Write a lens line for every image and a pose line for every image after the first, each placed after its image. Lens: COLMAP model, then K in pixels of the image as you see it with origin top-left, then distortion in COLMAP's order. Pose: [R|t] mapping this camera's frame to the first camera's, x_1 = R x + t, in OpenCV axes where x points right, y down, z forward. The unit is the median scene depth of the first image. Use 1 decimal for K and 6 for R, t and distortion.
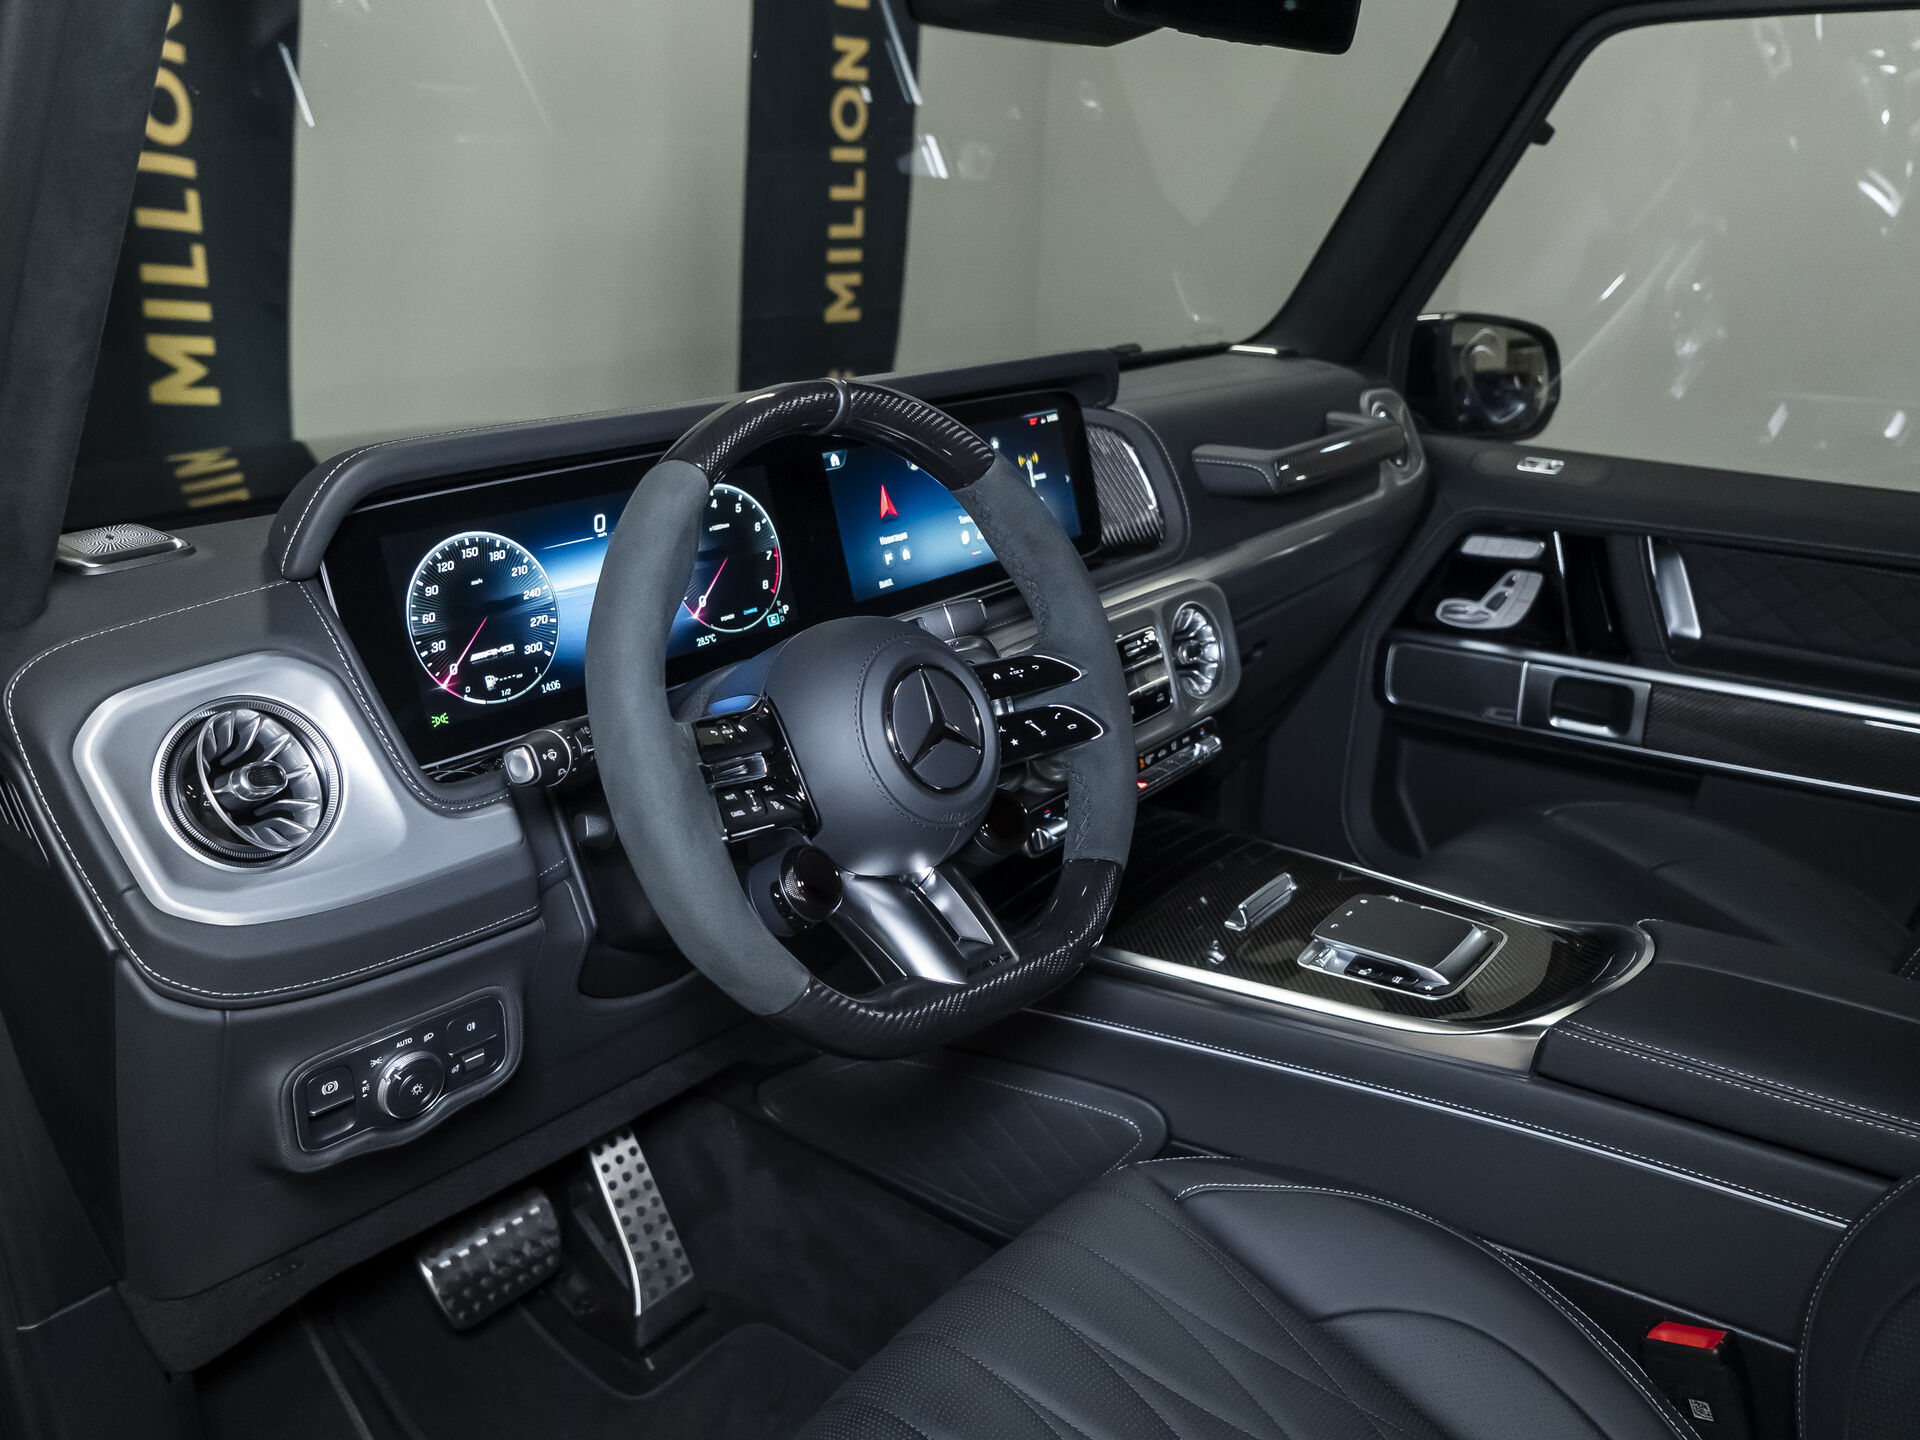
lens RADIAL K [[1472.1, 0, 930.7], [0, 1472.1, 720.4], [0, 0, 1]] dist [-0.017288, 0.005804]
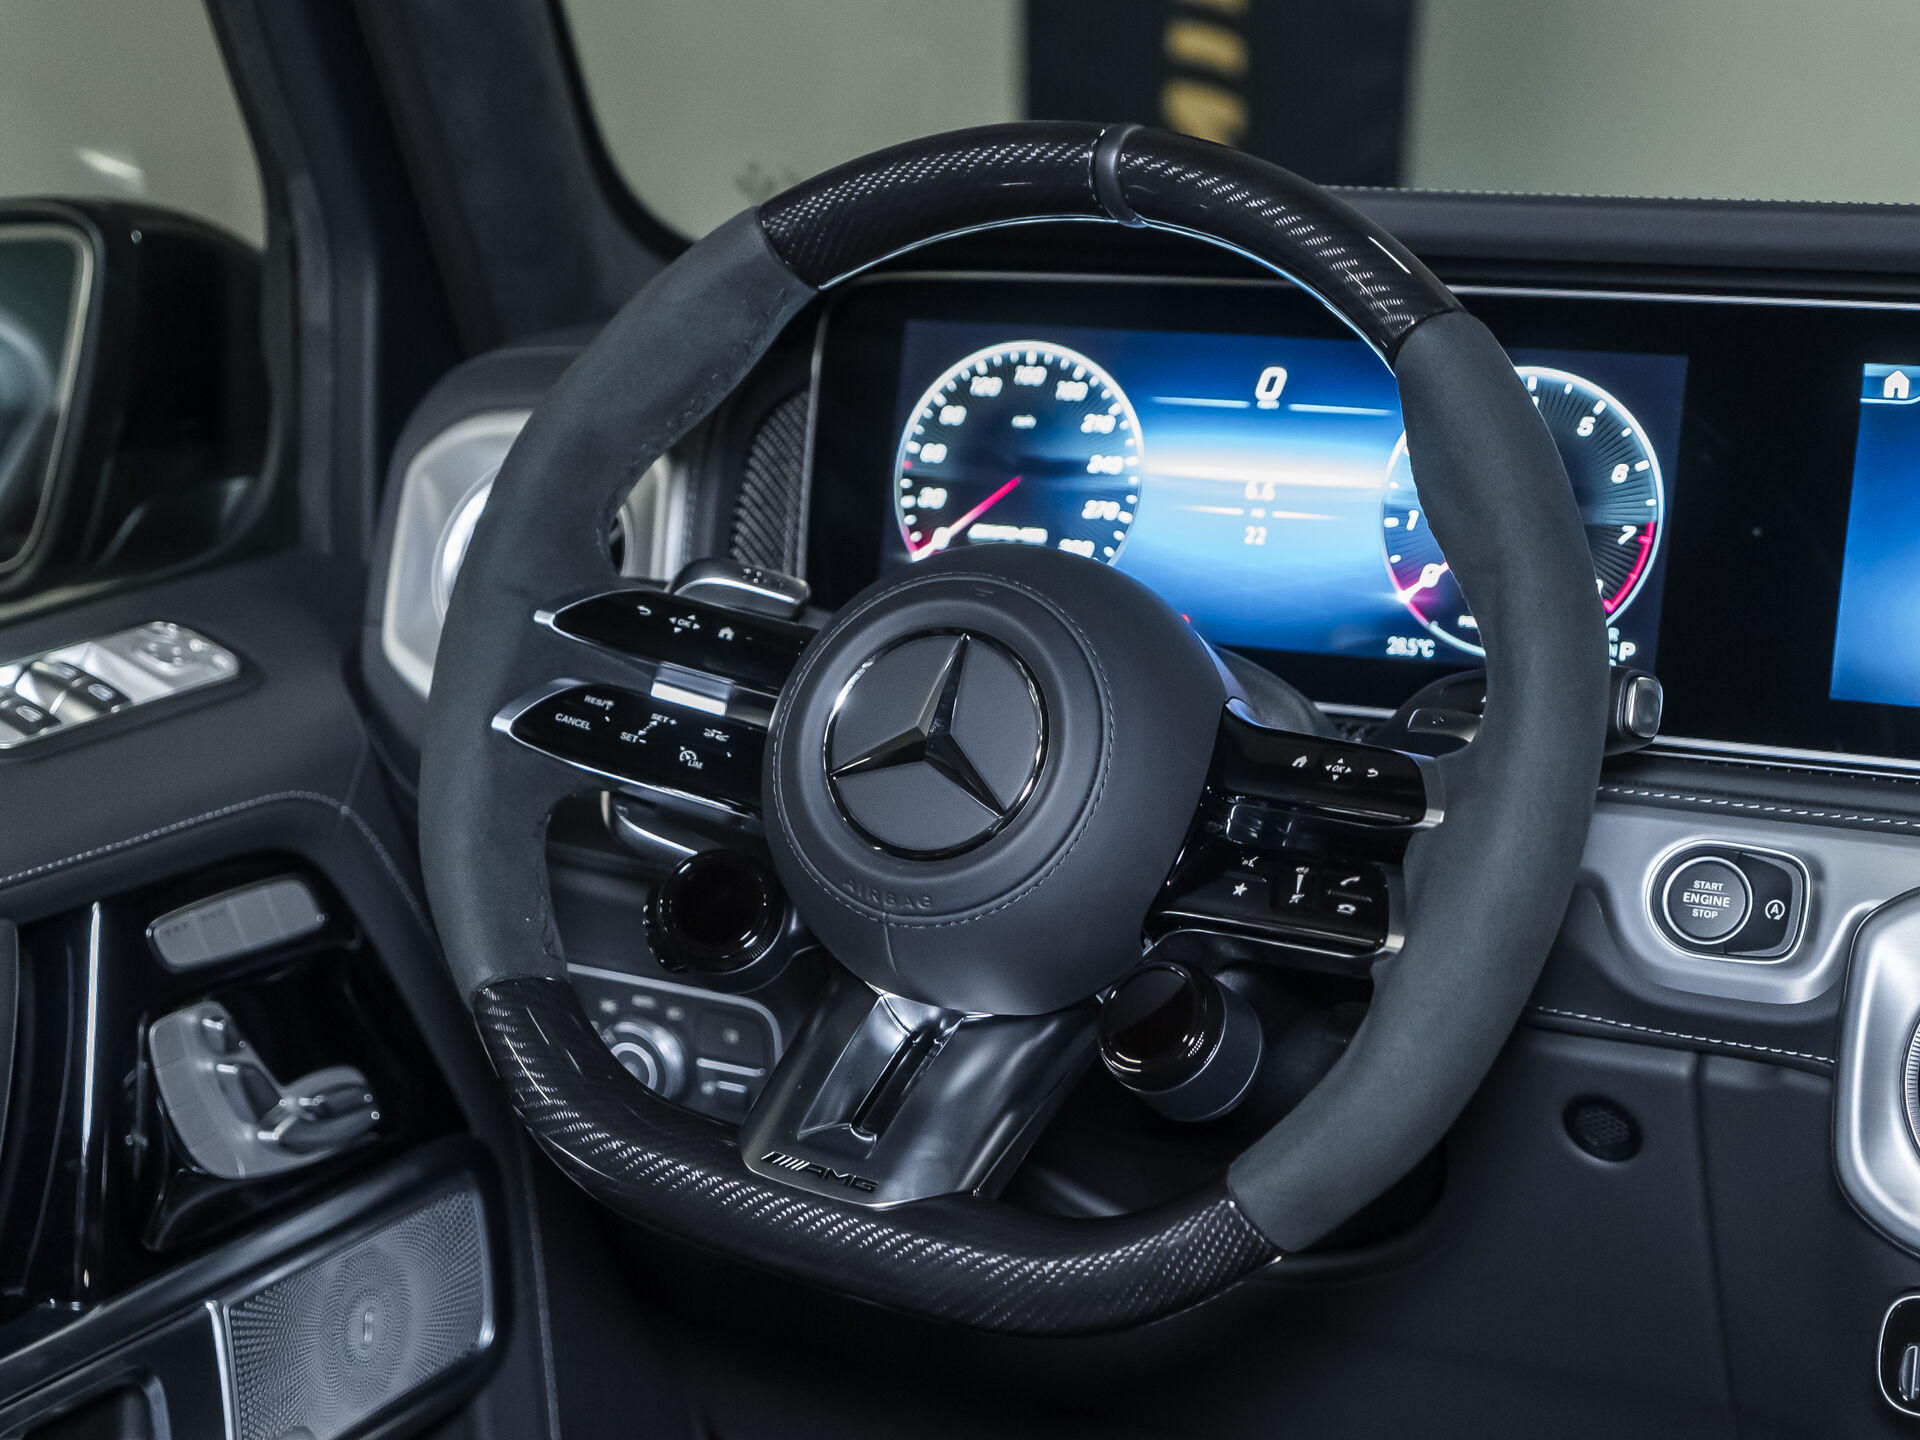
lens RADIAL K [[3364.0, 0, 960.0], [0, 3364.0, 720.0], [0, 0, 1]] dist [0.012454, 0.061719]
pose [[0.235663, 0.215209, -0.947707, 0.947338], [-0.324195, 0.936722, 0.132099, -0.135921], [0.916166, 0.276111, 0.290520, 0.510344]]
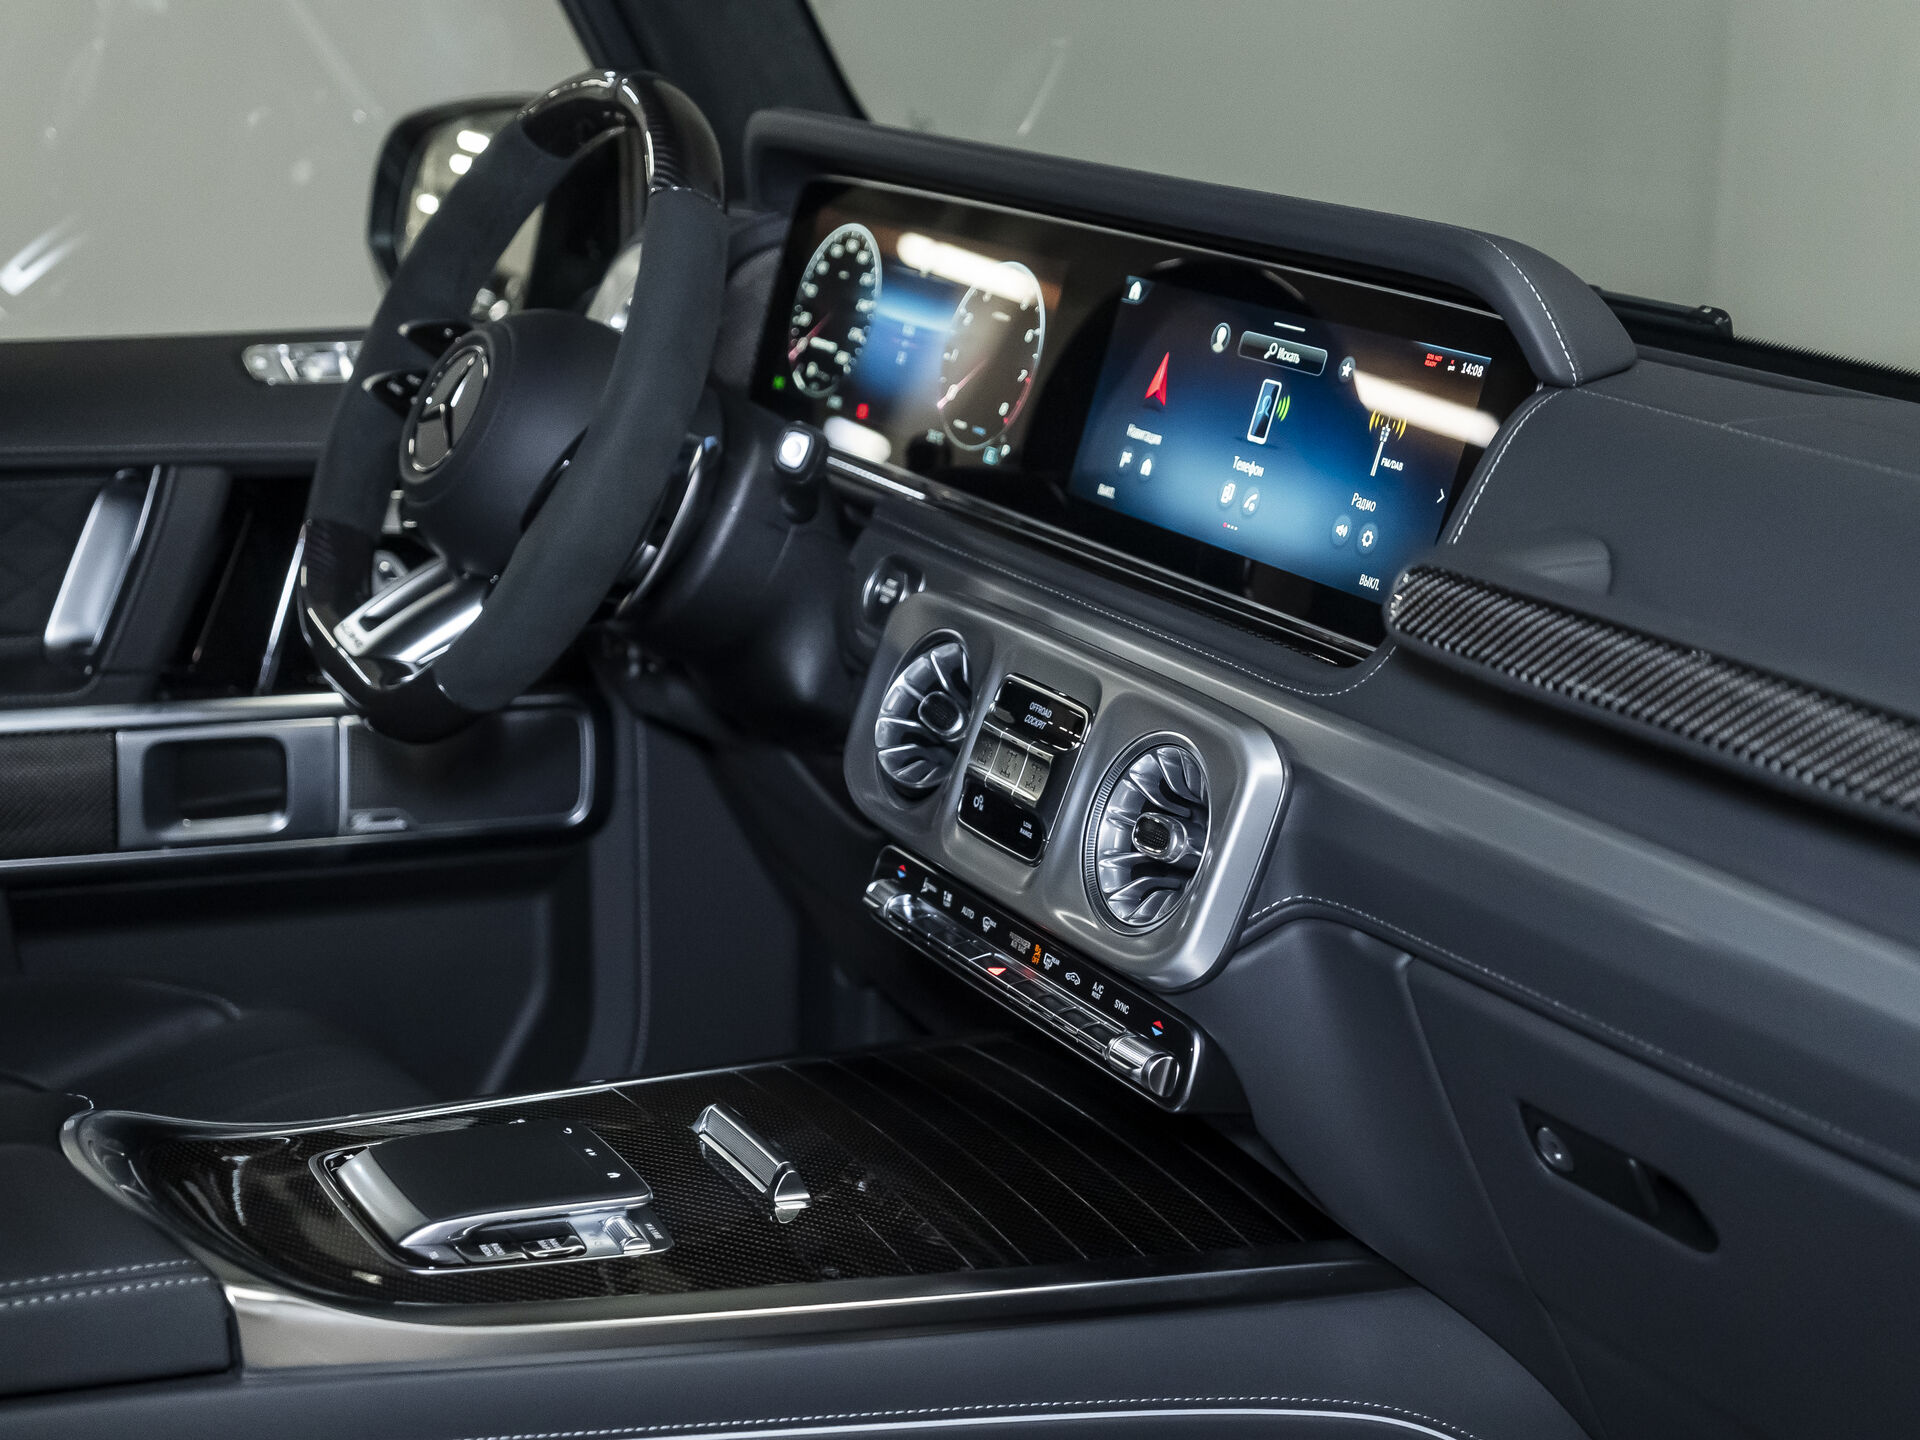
lens RADIAL K [[3142.4, 0, 1090.5], [0, 3142.4, 722.2], [0, 0, 1]] dist [0.023959, 0.055720]
pose [[-0.350301, 0.212324, -0.912254, 1.410655], [-0.362303, 0.867436, 0.341015, -0.532993], [0.863728, 0.449970, -0.226939, 1.526642]]
